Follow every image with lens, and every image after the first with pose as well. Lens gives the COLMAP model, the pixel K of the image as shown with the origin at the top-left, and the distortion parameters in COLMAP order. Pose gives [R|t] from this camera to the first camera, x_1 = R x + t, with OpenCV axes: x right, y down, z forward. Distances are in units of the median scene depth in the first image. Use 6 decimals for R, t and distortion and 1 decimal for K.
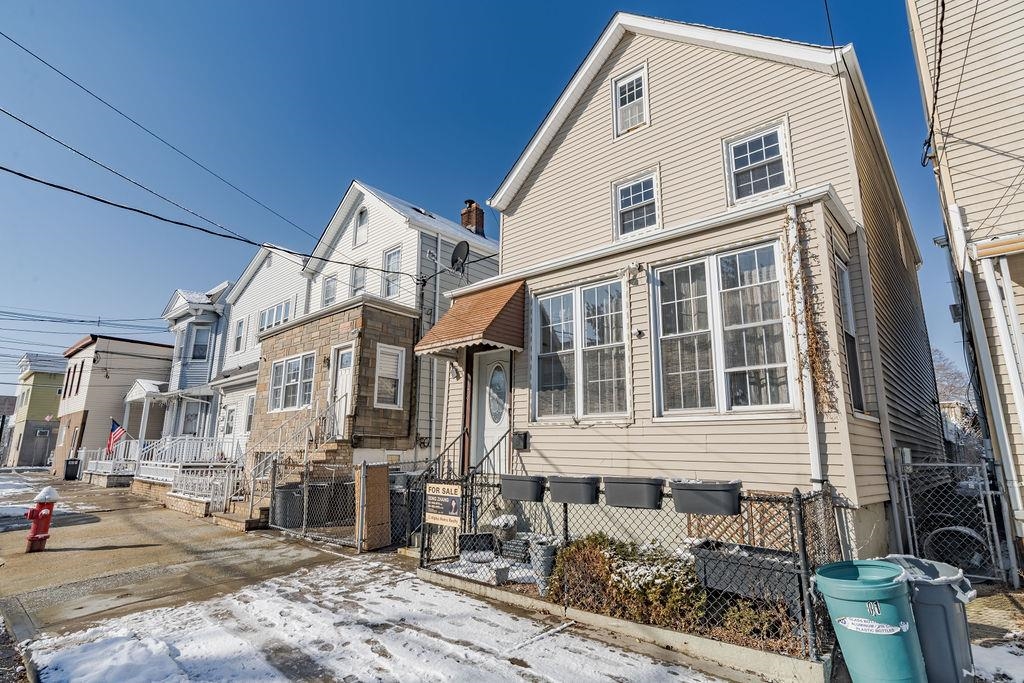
lens RADIAL K [[520.6, 0, 512.0], [0, 520.6, 341.5], [0, 0, 1]] dist [-0.003194, -0.000224]
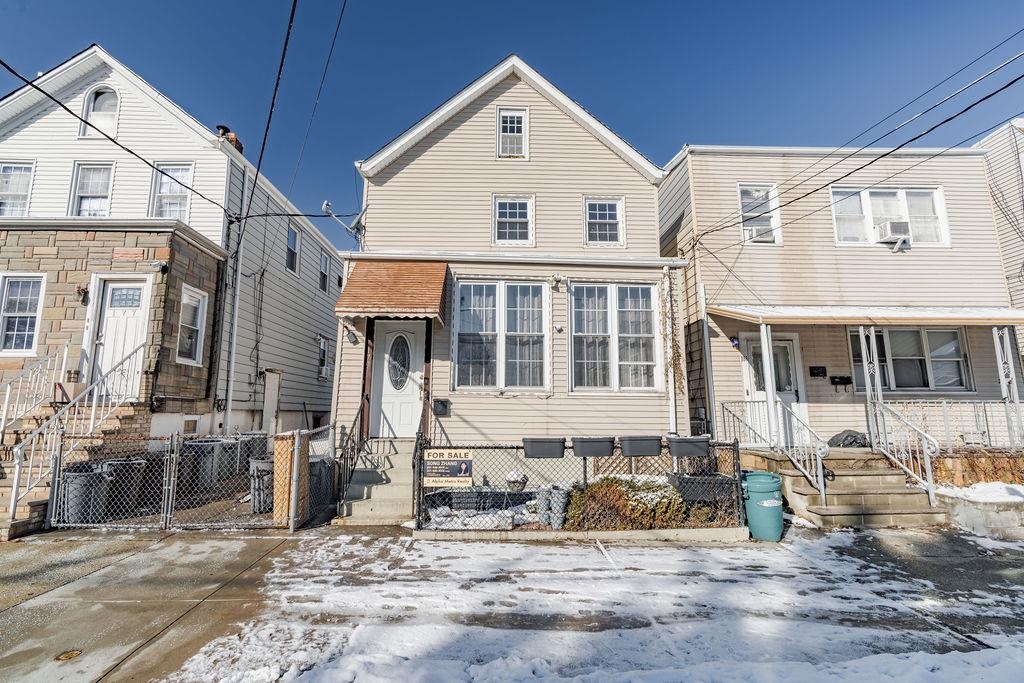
lens RADIAL K [[463.8, 0, 512.0], [0, 463.8, 341.5], [0, 0, 1]] dist [-0.003191, 0.000510]
pose [[0.715091, 0.098364, 0.692076, -0.572662], [-0.142719, 0.989740, 0.006795, 0.022280], [-0.684307, -0.103631, 0.721793, 0.190413]]
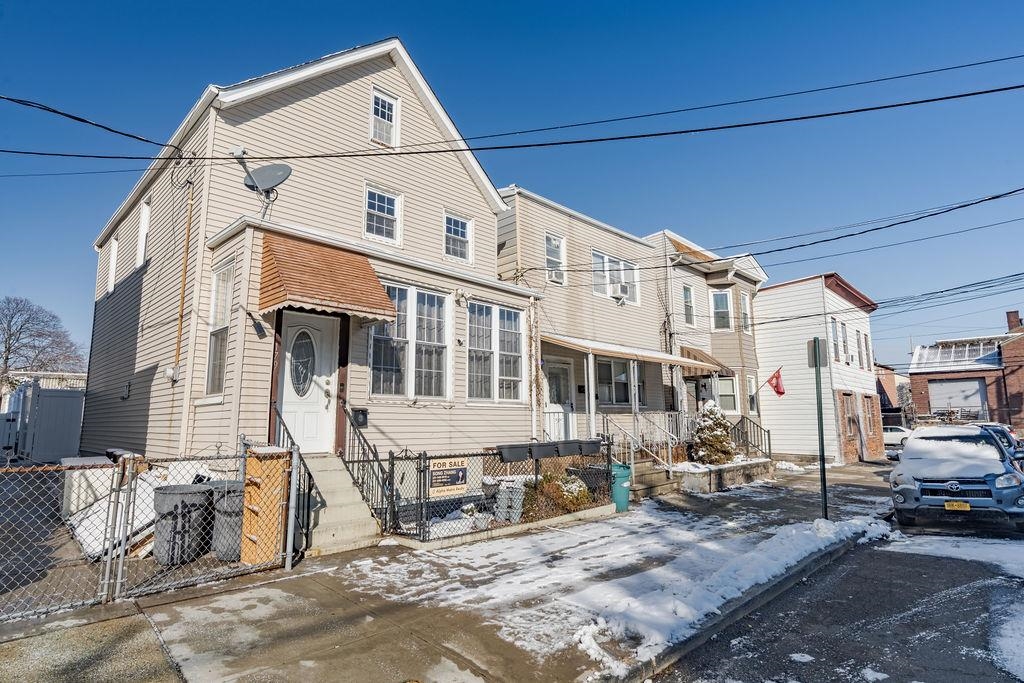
lens RADIAL K [[539.0, 0, 512.0], [0, 539.0, 341.5], [0, 0, 1]] dist [-0.001650, -0.000006]
pose [[0.032866, 0.137464, 0.989961, -1.016611], [-0.201263, 0.971116, -0.128166, 0.121441], [-0.978986, -0.195030, 0.059583, 0.672898]]
